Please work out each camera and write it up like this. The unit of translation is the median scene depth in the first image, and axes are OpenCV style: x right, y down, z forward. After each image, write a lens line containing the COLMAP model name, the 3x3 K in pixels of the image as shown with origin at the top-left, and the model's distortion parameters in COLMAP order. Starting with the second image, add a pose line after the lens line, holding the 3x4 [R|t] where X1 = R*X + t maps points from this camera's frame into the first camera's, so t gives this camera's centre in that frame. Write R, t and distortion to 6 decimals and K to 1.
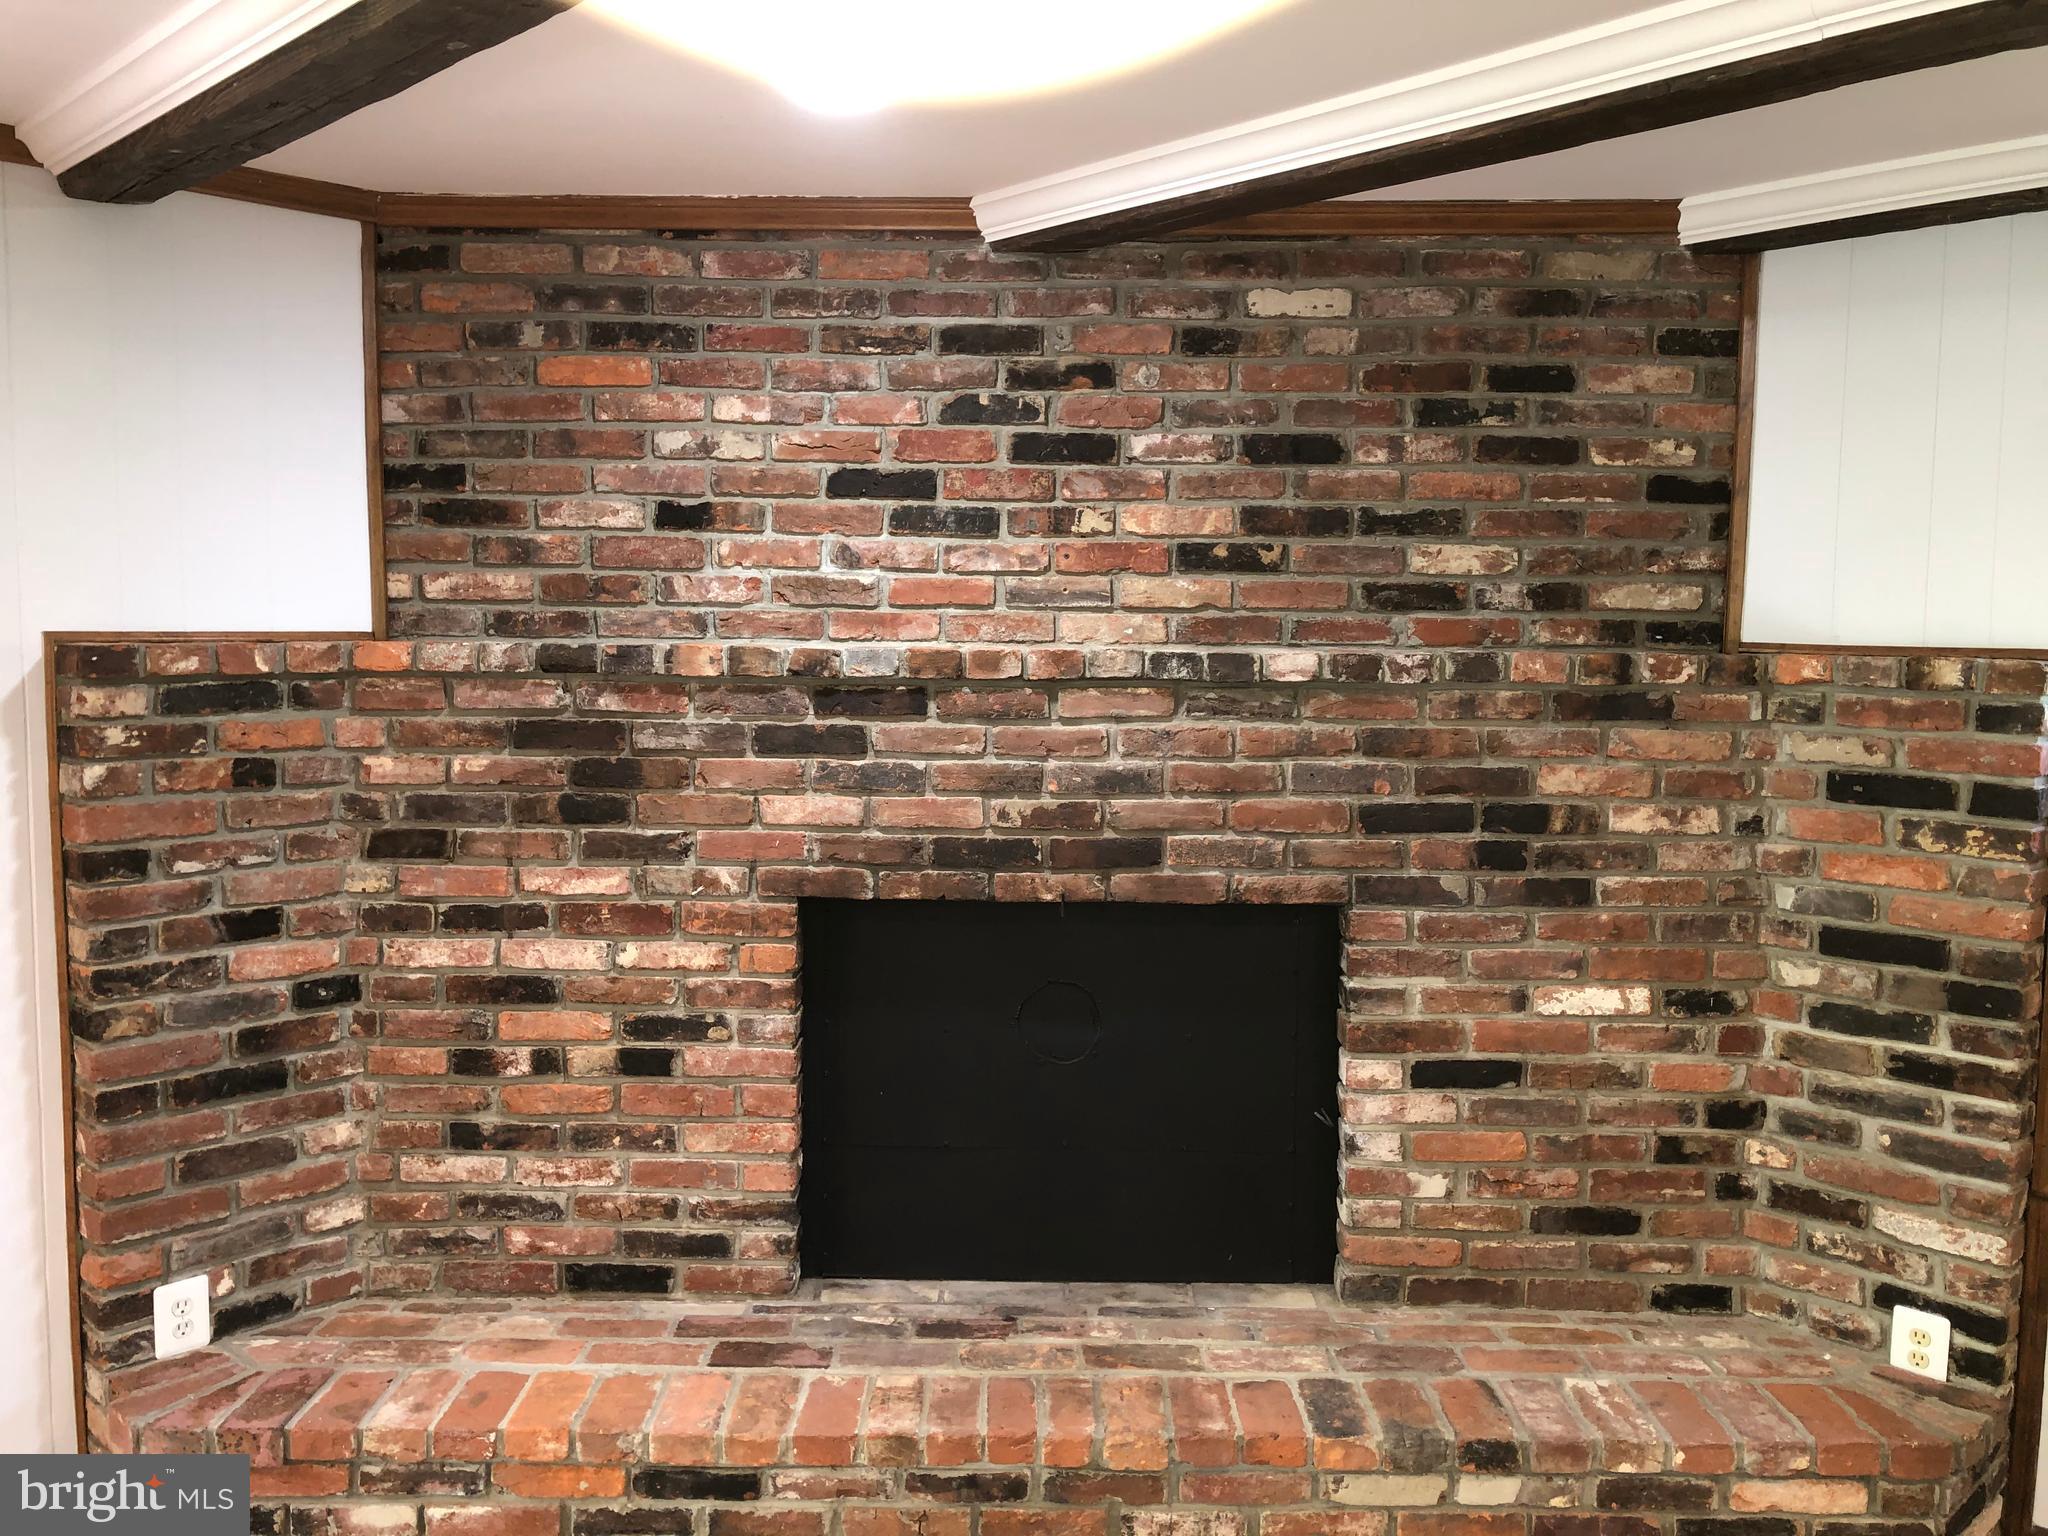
lens RADIAL K [[1673.0, 0, 1015.7], [0, 1673.0, 752.5], [0, 0, 1]] dist [0.042427, -0.039742]
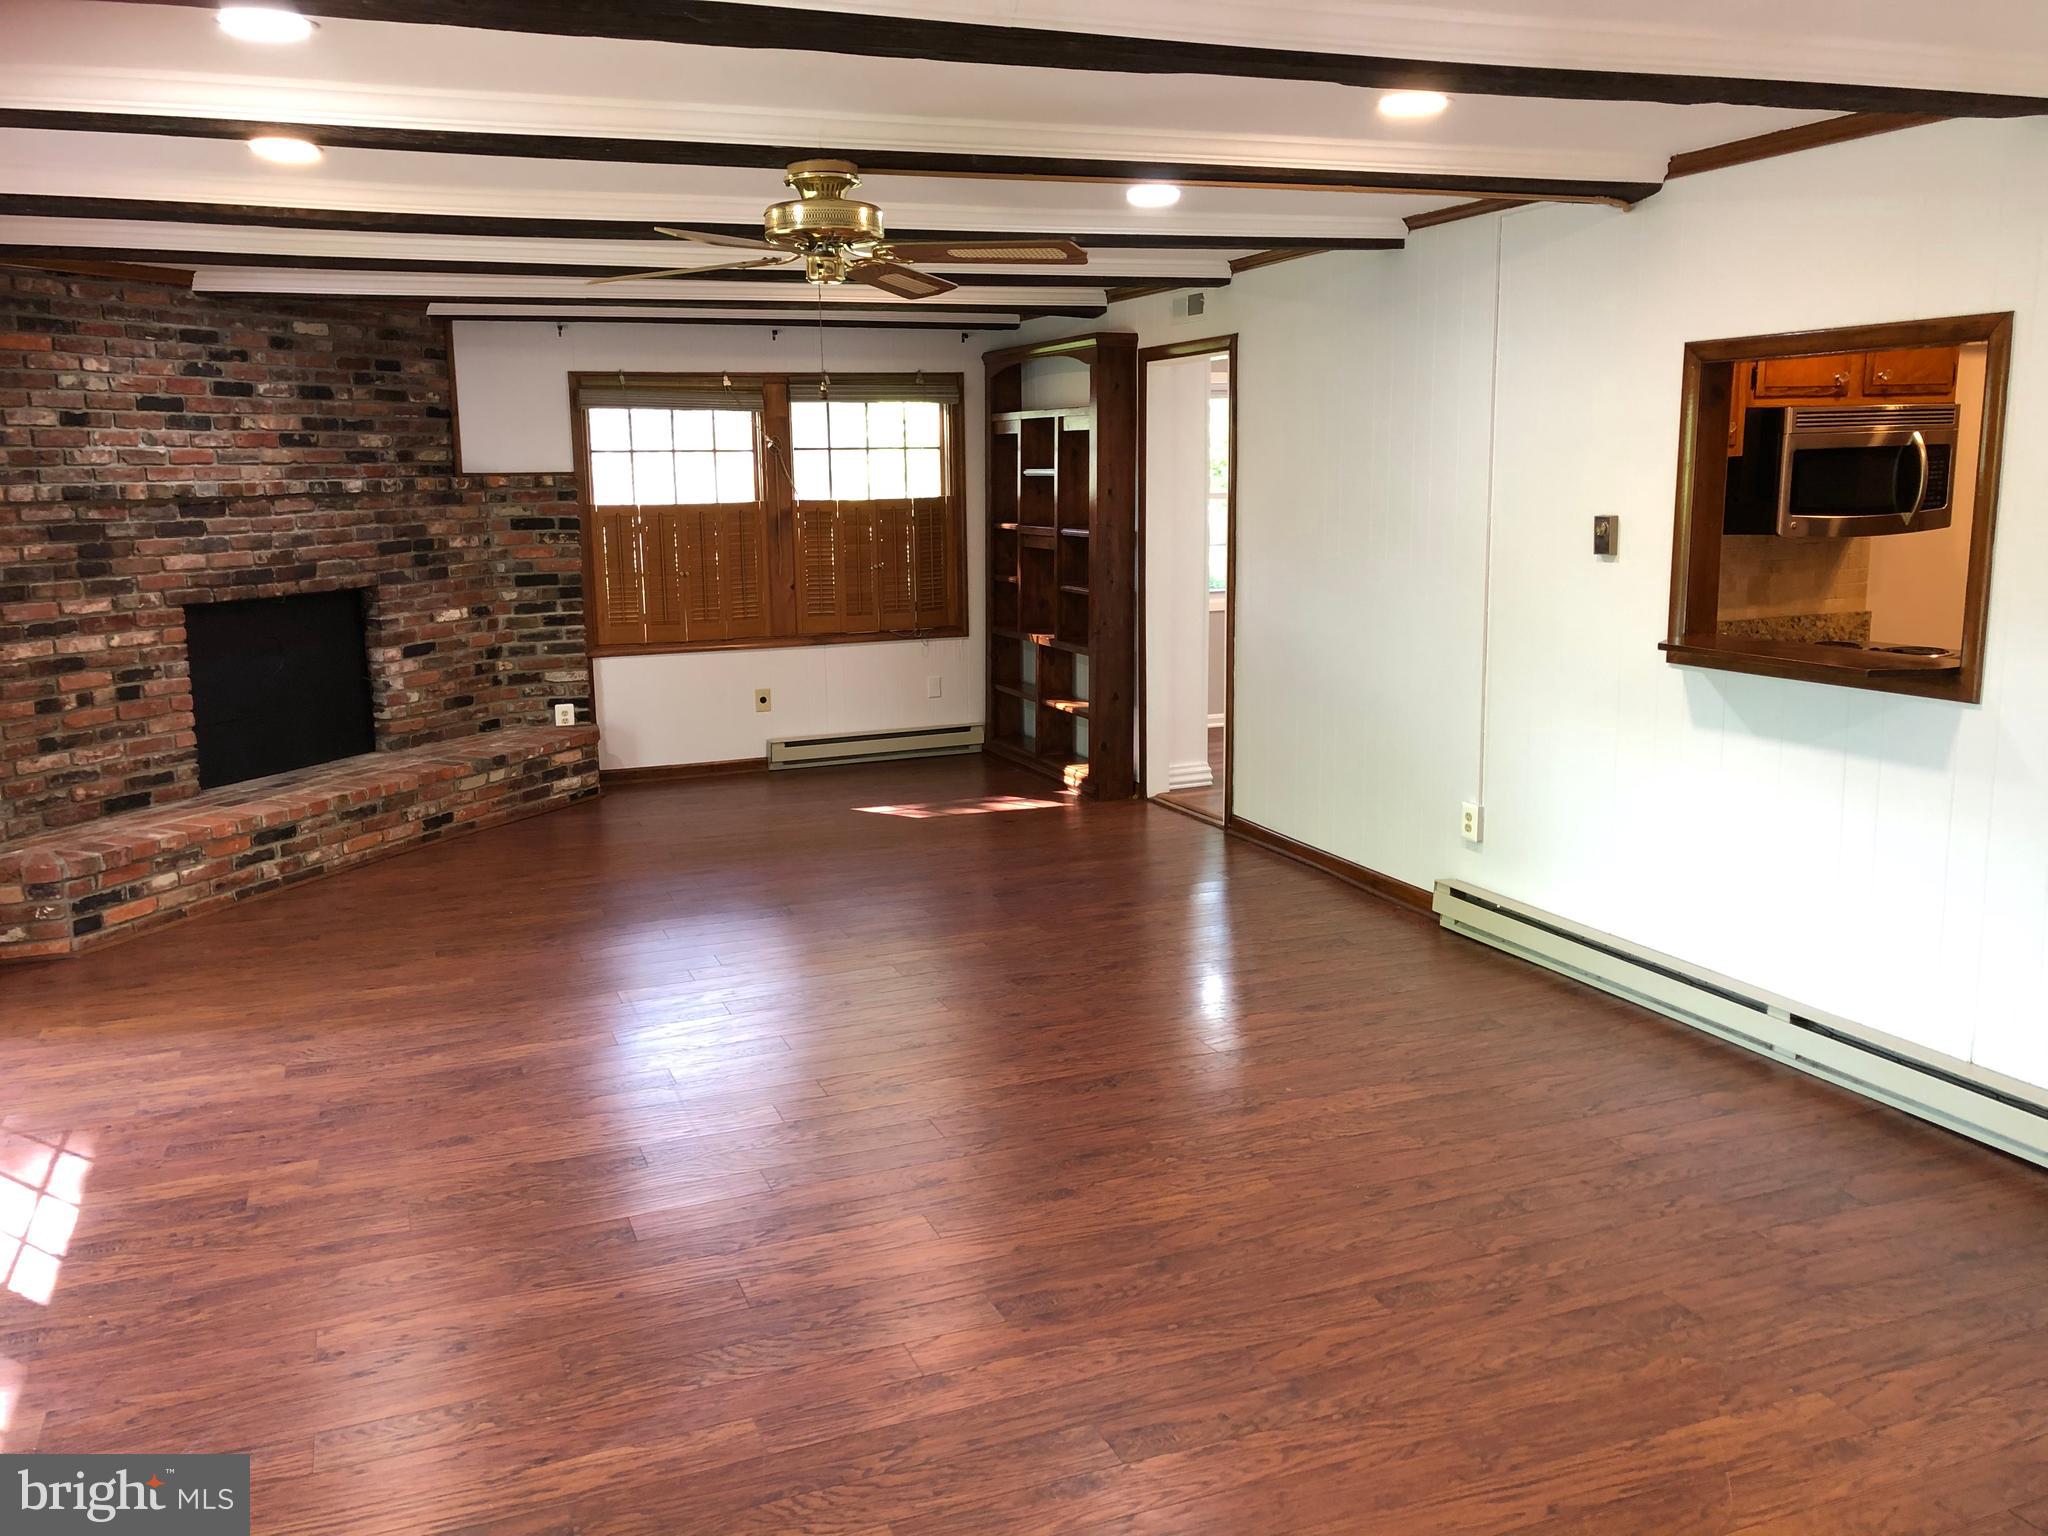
lens RADIAL K [[1673.0, 0, 1018.4], [0, 1673.0, 754.6], [0, 0, 1]] dist [0.042427, -0.039742]
pose [[0.386150, -0.174935, 0.905697, -1.679226], [0.091951, 0.984262, 0.150906, 0.048956], [-0.917842, 0.025007, 0.396158, -0.804431]]
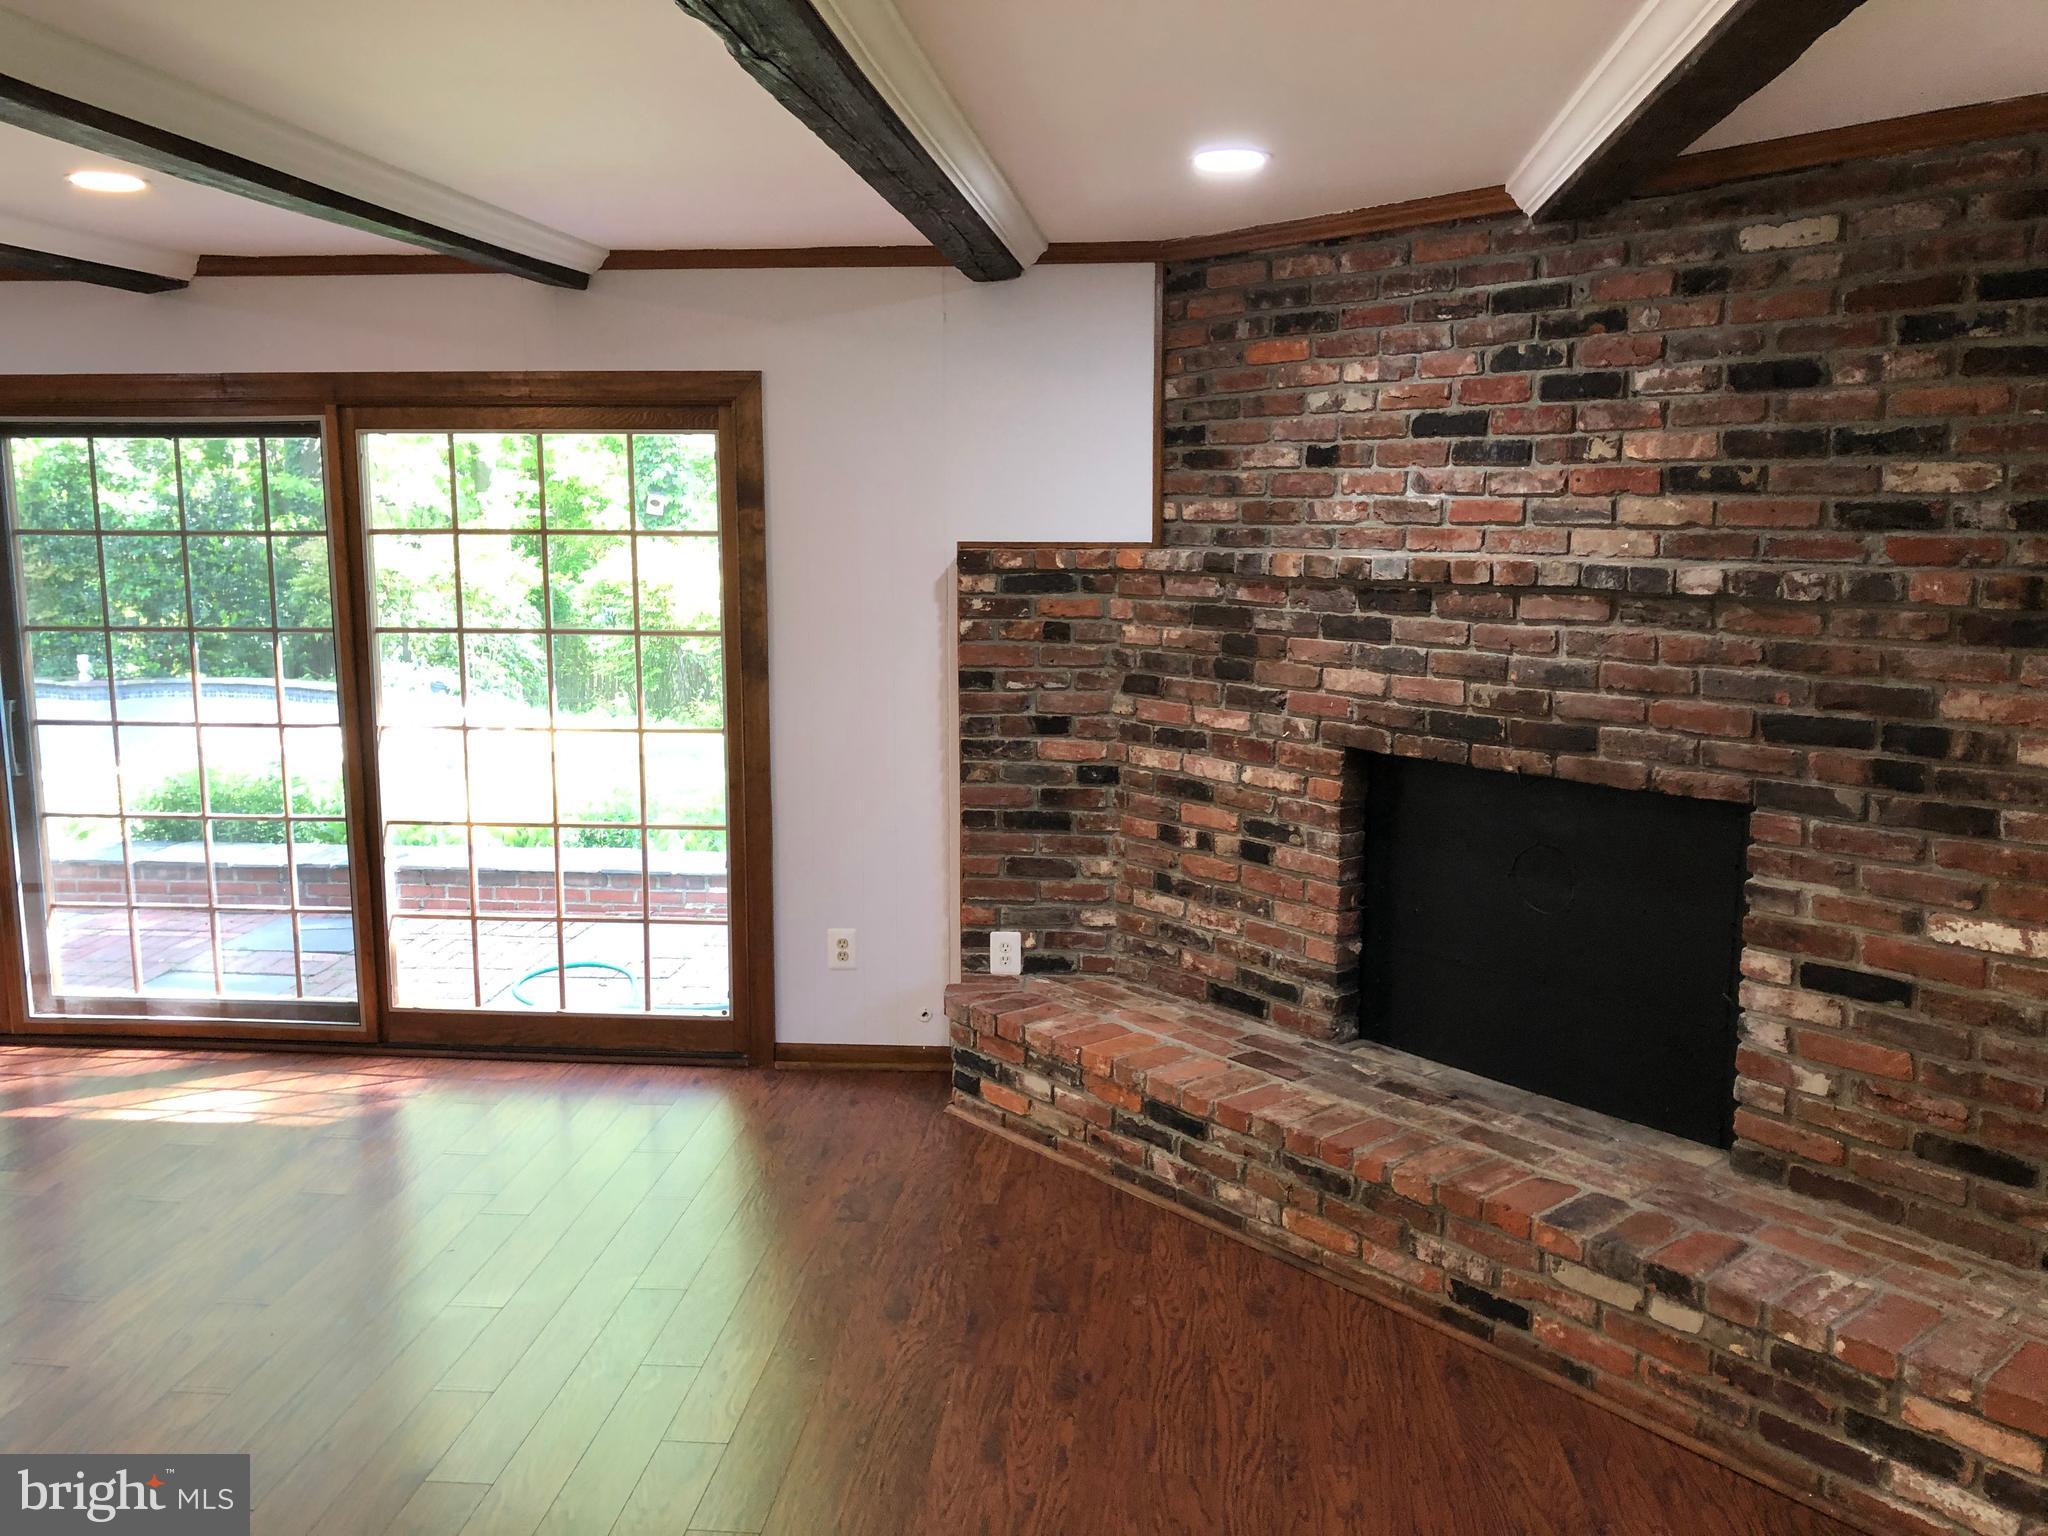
lens RADIAL K [[1673.0, 0, 1001.8], [0, 1673.0, 755.3], [0, 0, 1]] dist [0.042427, -0.039742]
pose [[0.639892, 0.107477, -0.760912, 0.703937], [-0.057071, 0.994083, 0.092418, -0.013643], [0.766343, -0.015712, 0.642240, -0.060340]]
